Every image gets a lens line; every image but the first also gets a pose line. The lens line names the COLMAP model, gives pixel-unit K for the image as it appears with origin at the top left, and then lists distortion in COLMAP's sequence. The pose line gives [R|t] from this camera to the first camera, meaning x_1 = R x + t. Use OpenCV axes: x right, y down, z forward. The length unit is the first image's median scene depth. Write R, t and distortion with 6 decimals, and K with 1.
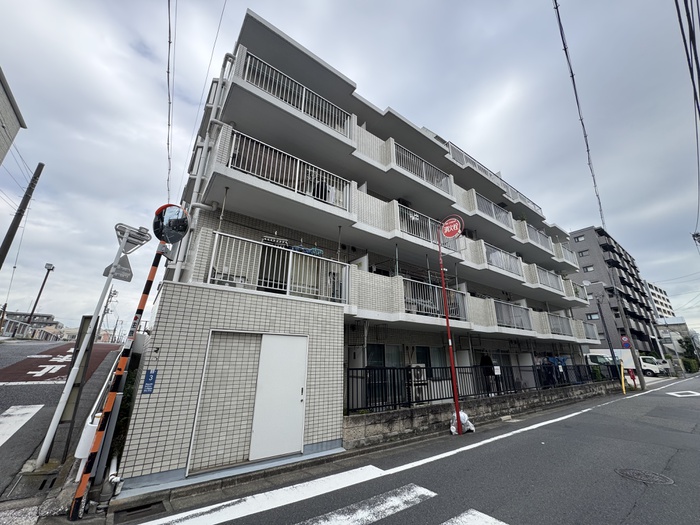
lens RADIAL K [[277.8, 0, 350.0], [0, 277.8, 262.5], [0, 0, 1]] dist [-0.004508, 0.000541]
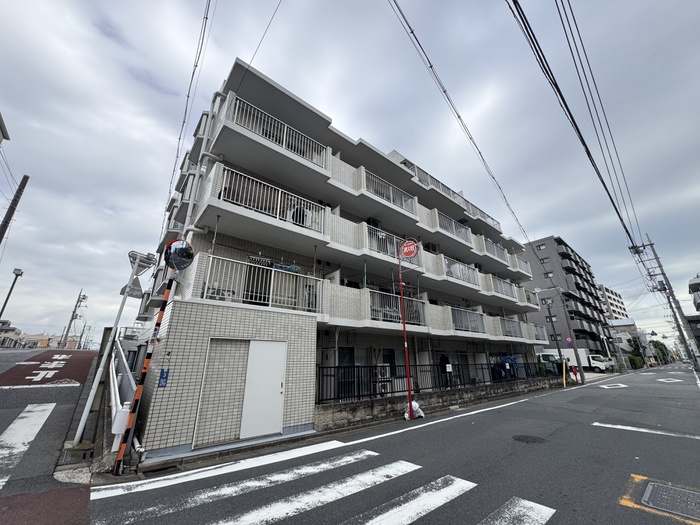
lens RADIAL K [[277.8, 0, 350.0], [0, 277.8, 262.5], [0, 0, 1]] dist [-0.004508, 0.000541]
pose [[0.997477, 0.007409, 0.070601, 0.024524], [-0.006638, 0.999916, -0.011157, -0.046052], [-0.070678, 0.010661, 0.997442, -0.161728]]
